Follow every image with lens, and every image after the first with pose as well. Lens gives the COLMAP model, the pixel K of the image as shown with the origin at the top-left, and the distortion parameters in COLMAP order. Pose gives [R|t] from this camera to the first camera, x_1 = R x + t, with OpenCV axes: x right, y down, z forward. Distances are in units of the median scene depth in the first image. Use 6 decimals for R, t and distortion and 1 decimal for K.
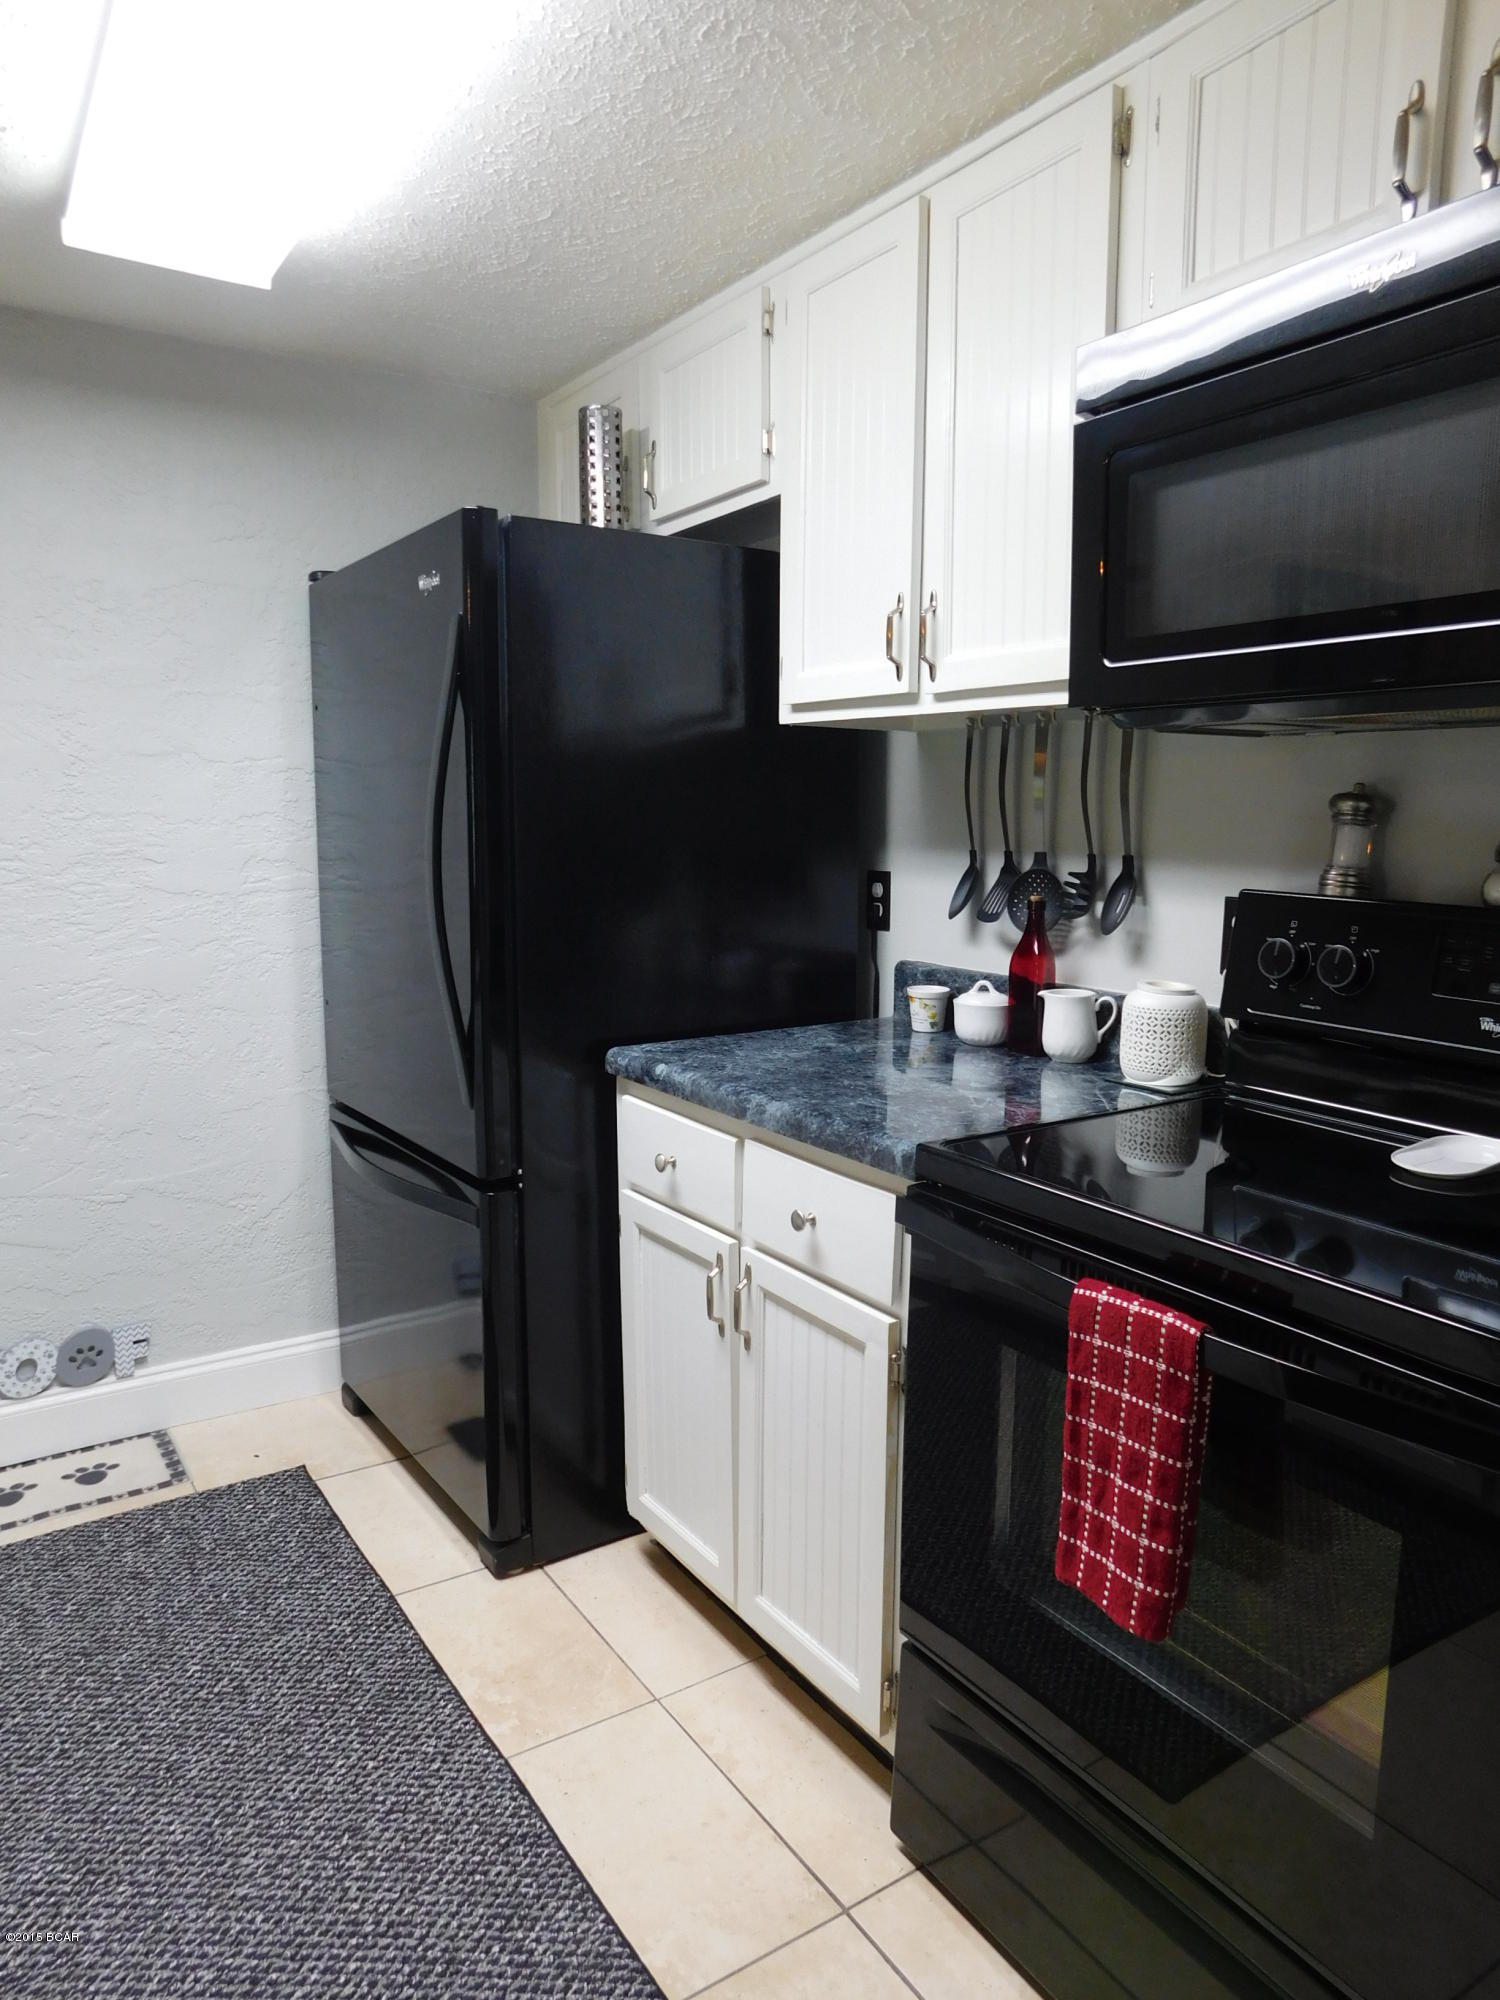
lens RADIAL K [[1318.3, 0, 750.0], [0, 1318.3, 1000.0], [0, 0, 1]] dist [-0.070706, 0.055188]
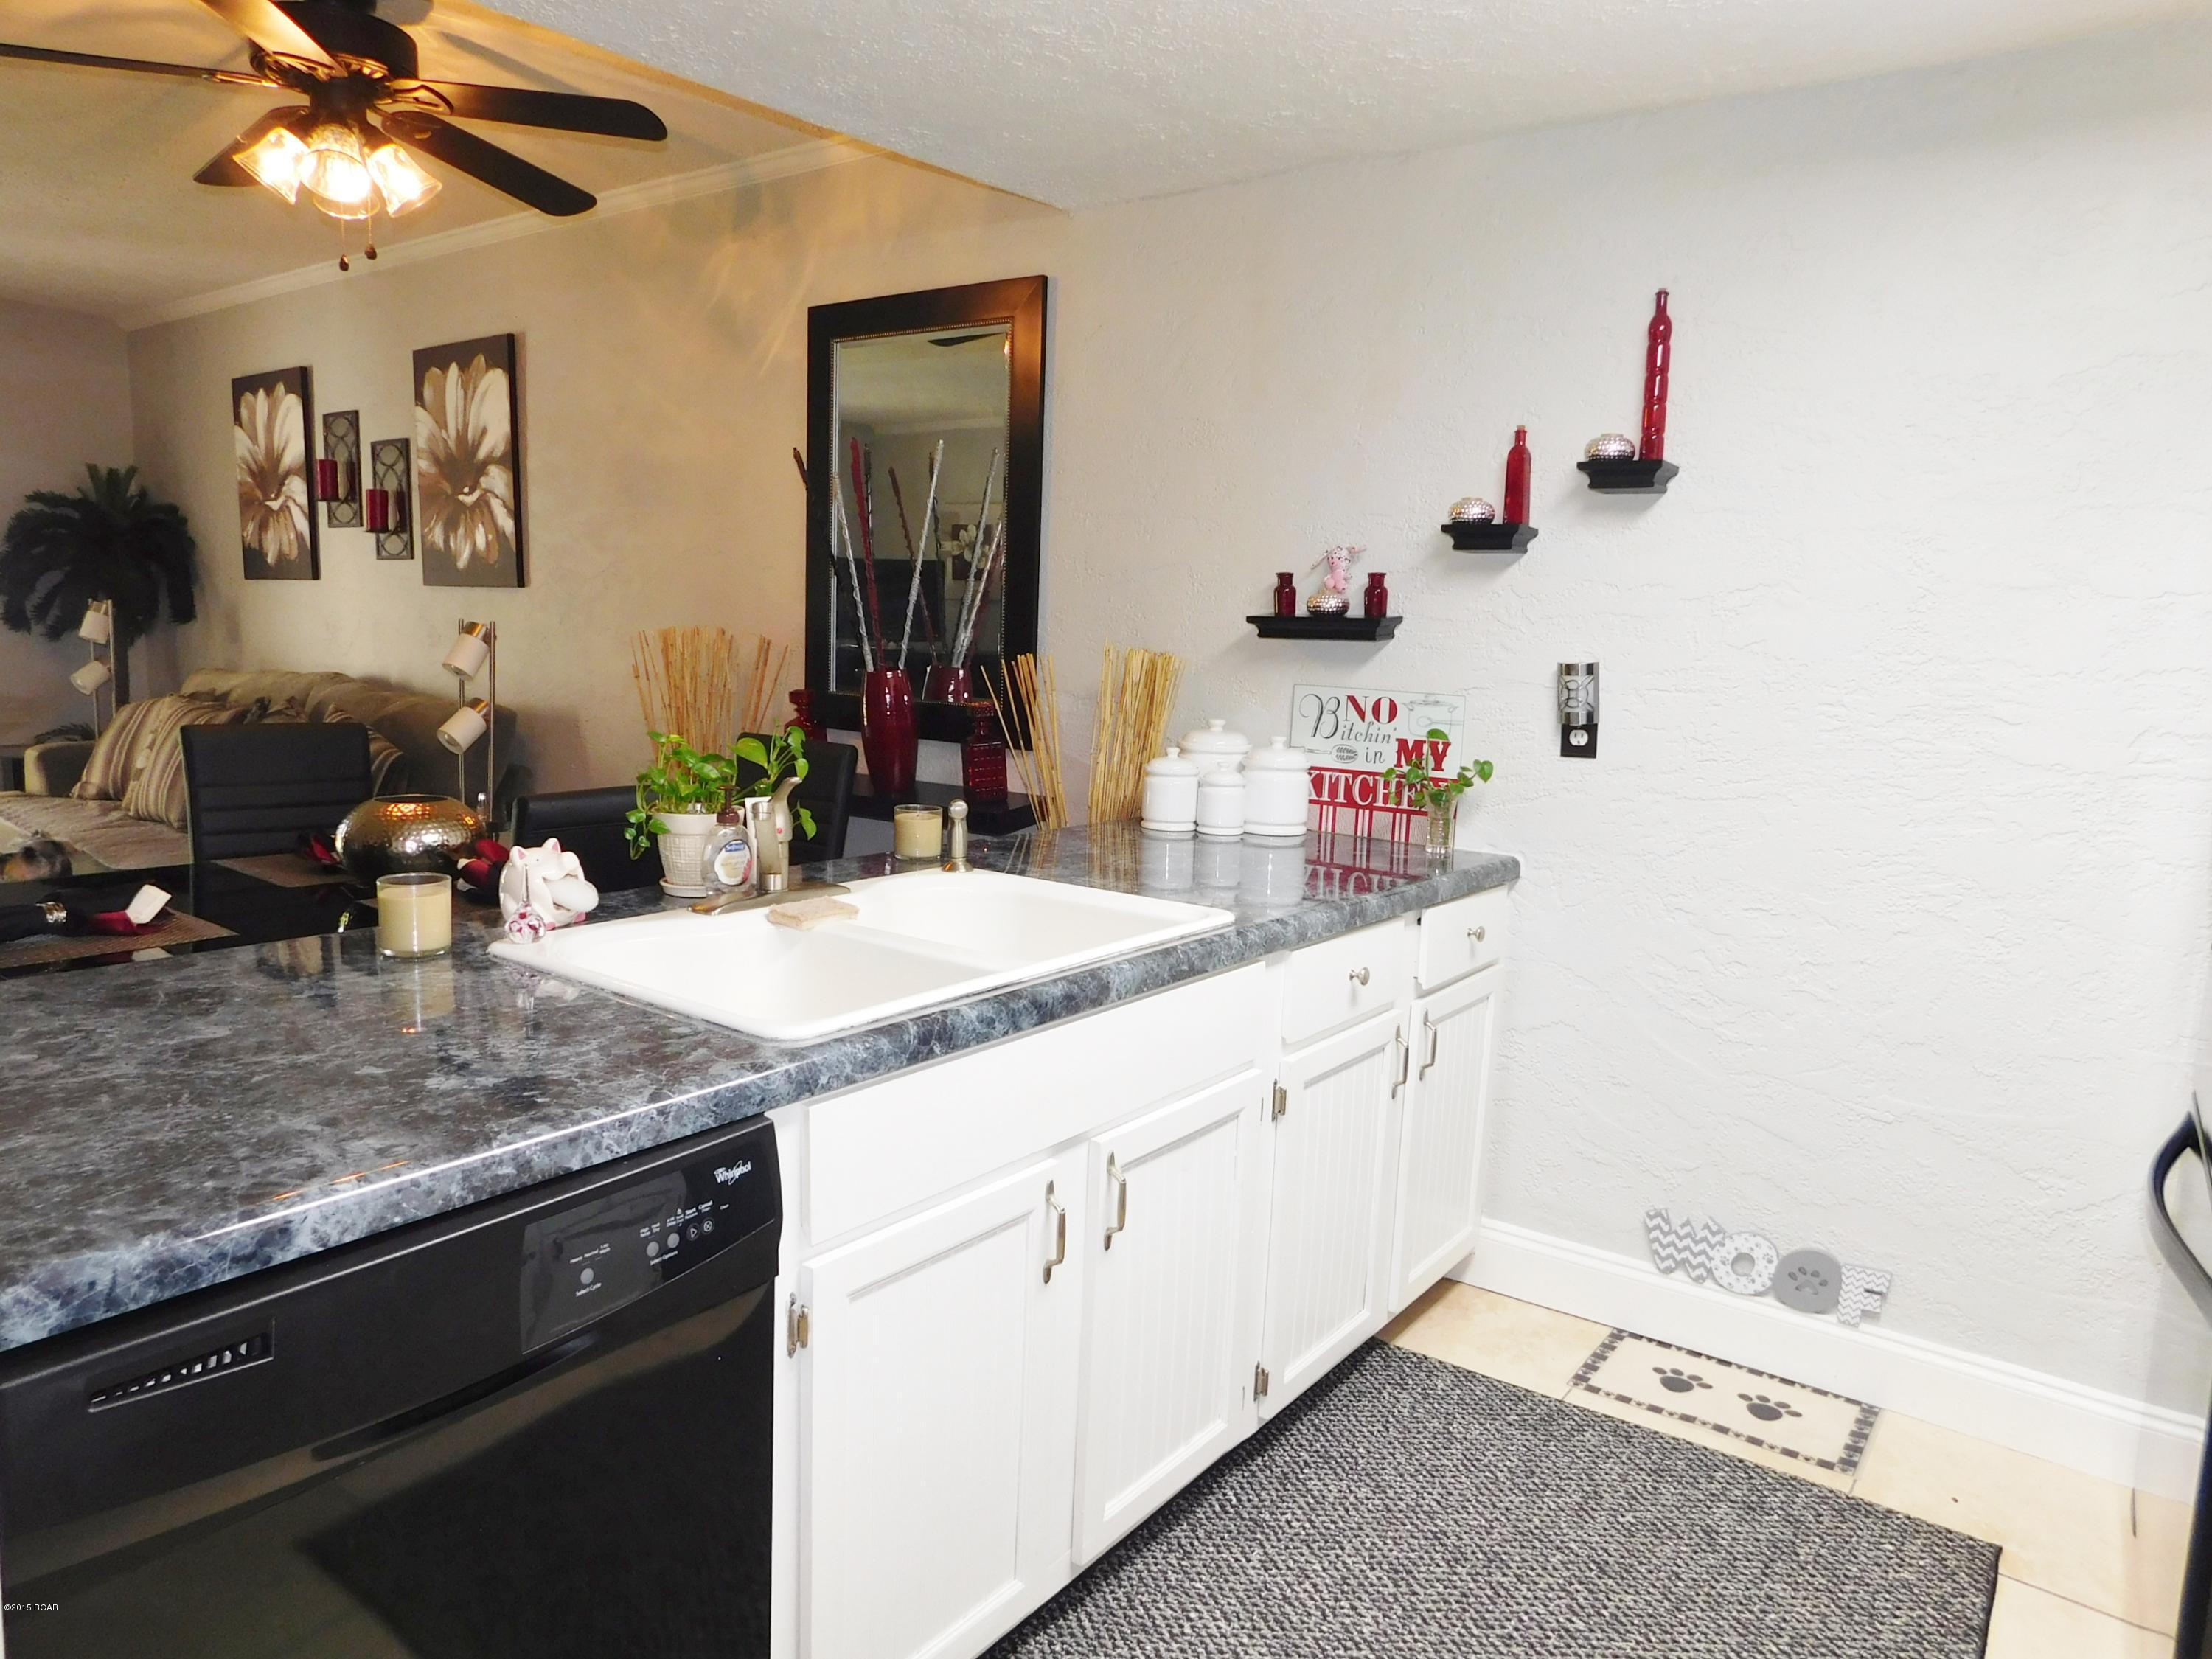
lens RADIAL K [[1462.7, 0, 1111.2], [0, 1462.7, 823.6], [0, 0, 1]] dist [-0.069490, 0.056765]
pose [[0.342343, 0.145279, -0.928275, 0.214495], [-0.166177, 0.981761, 0.092364, -0.043395], [0.924763, 0.122637, 0.360241, 0.228000]]
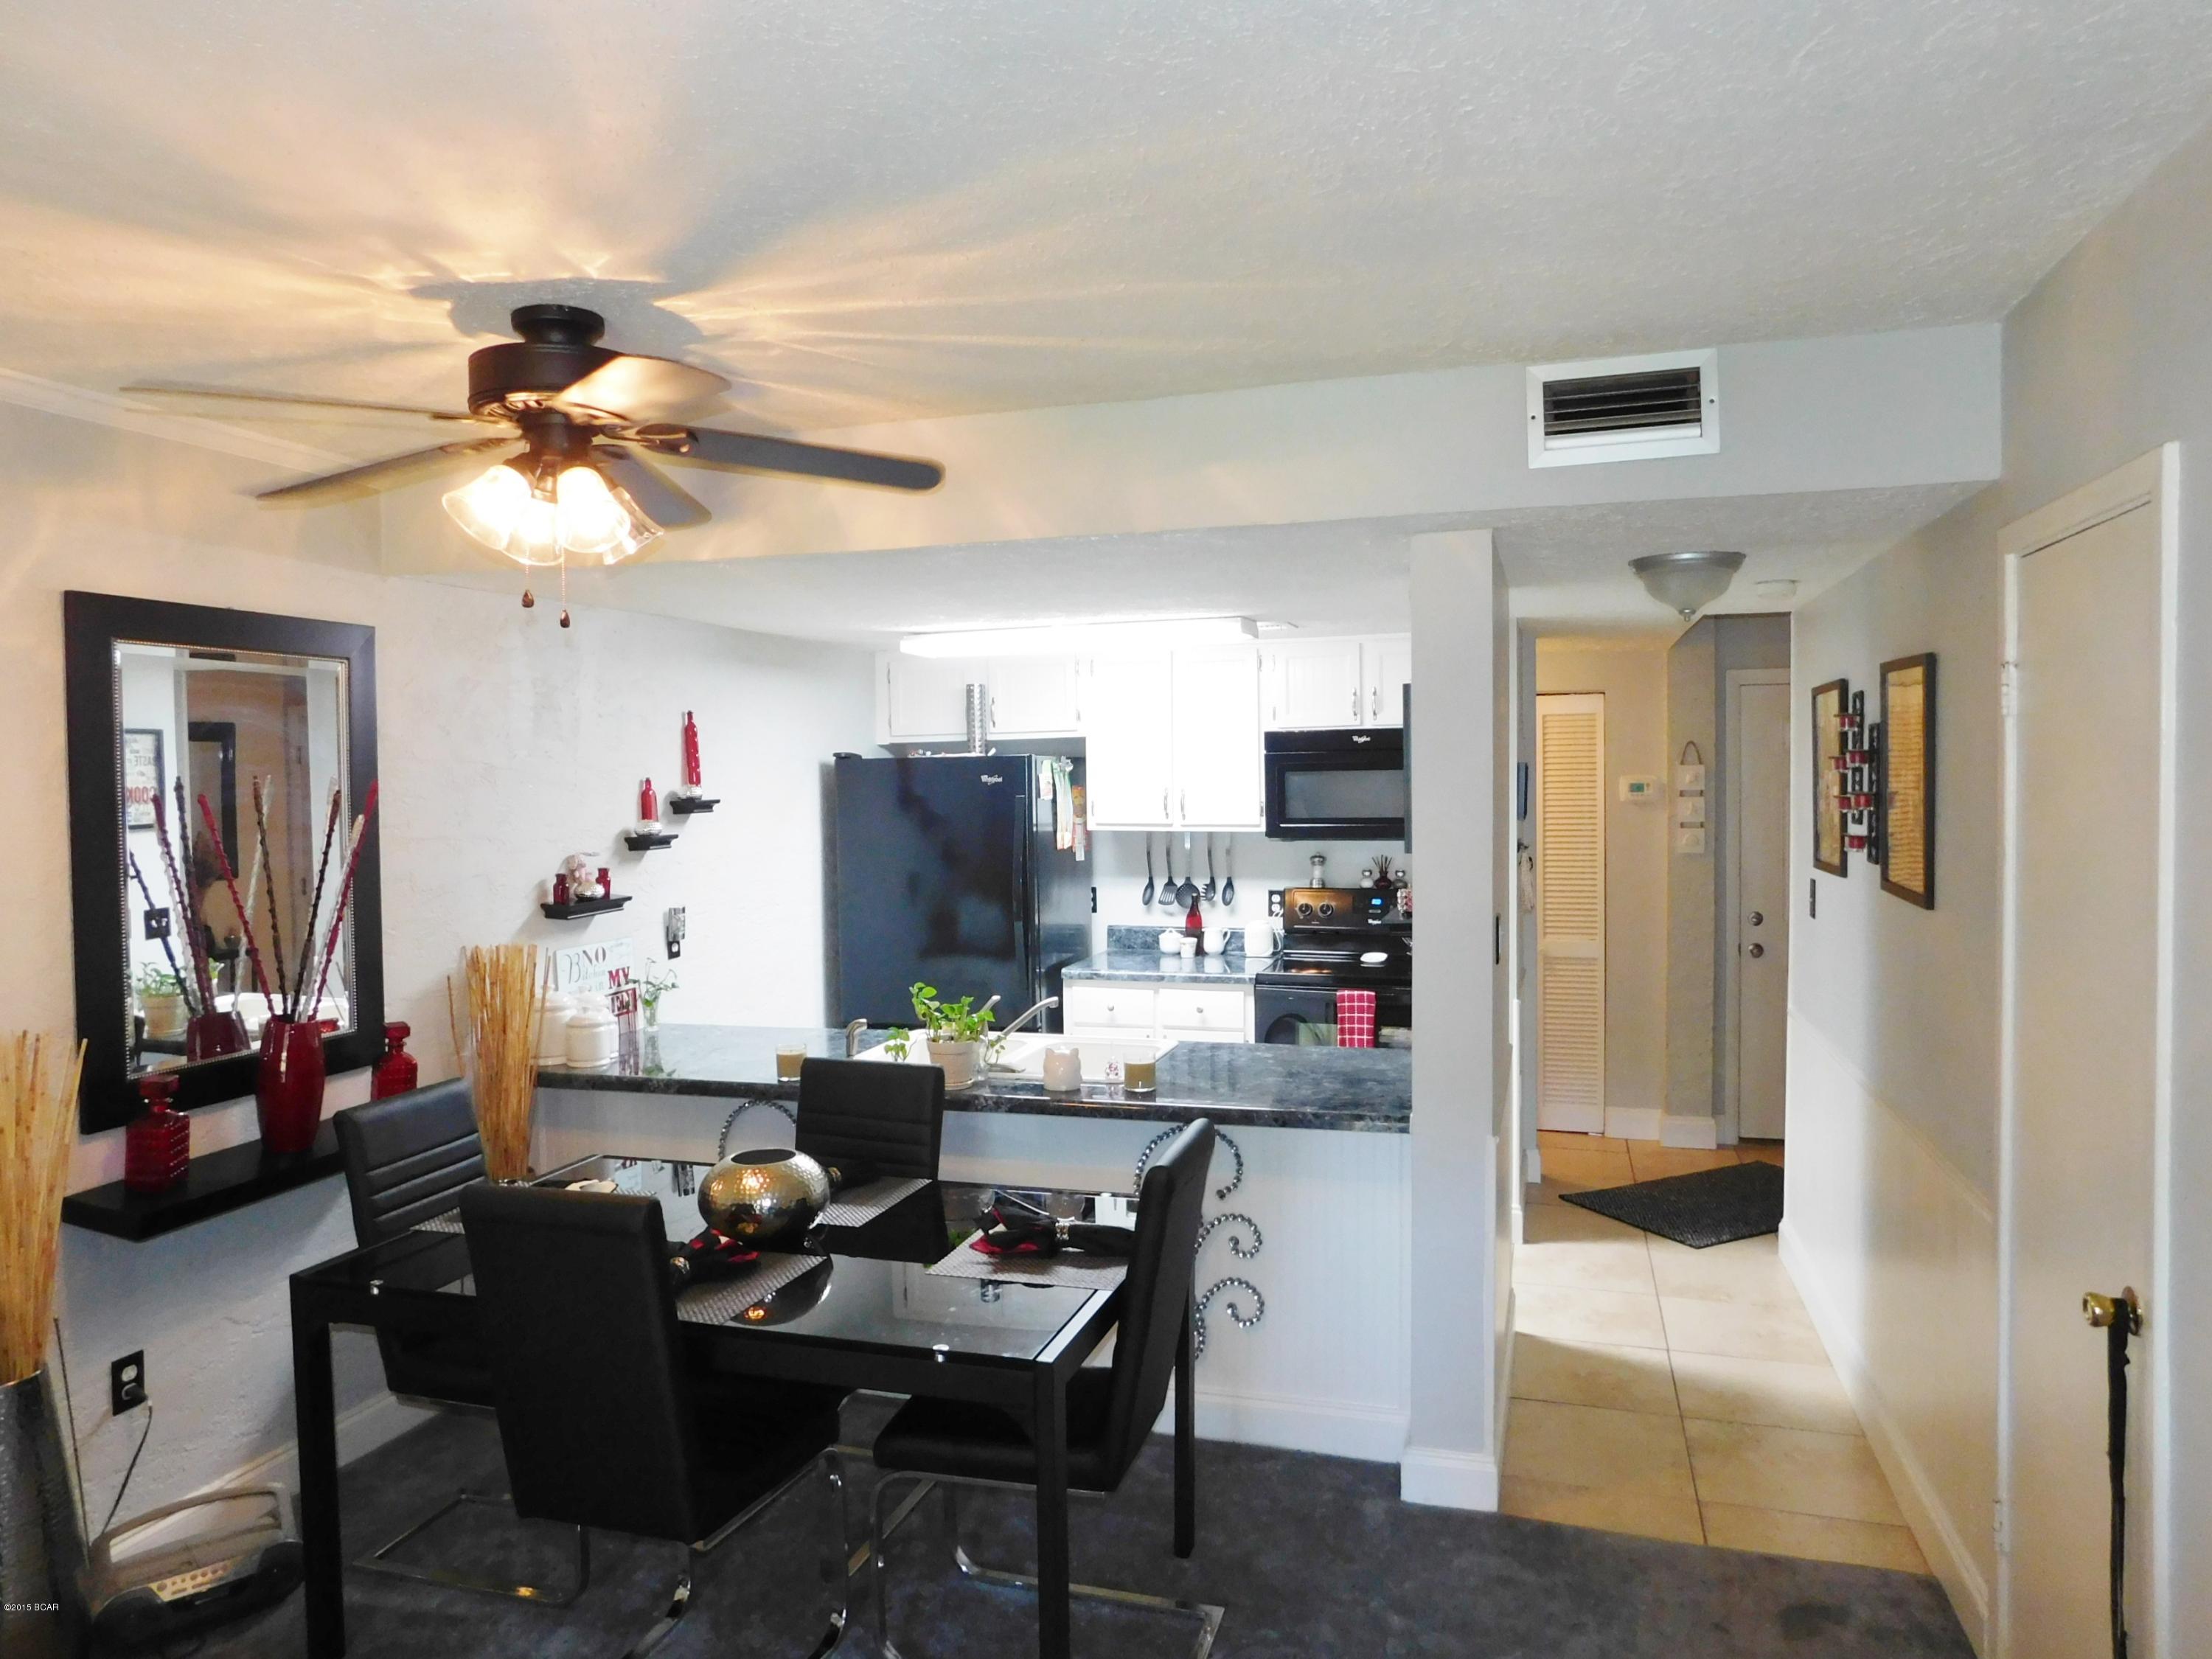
lens RADIAL K [[1458.0, 0, 1097.7], [0, 1458.0, 830.4], [0, 0, 1]] dist [-0.070706, 0.055188]
pose [[0.777546, -0.038116, 0.627670, -1.721310], [0.104498, 0.992115, -0.069202, -0.022674], [-0.620083, 0.119397, 0.775397, -1.139517]]
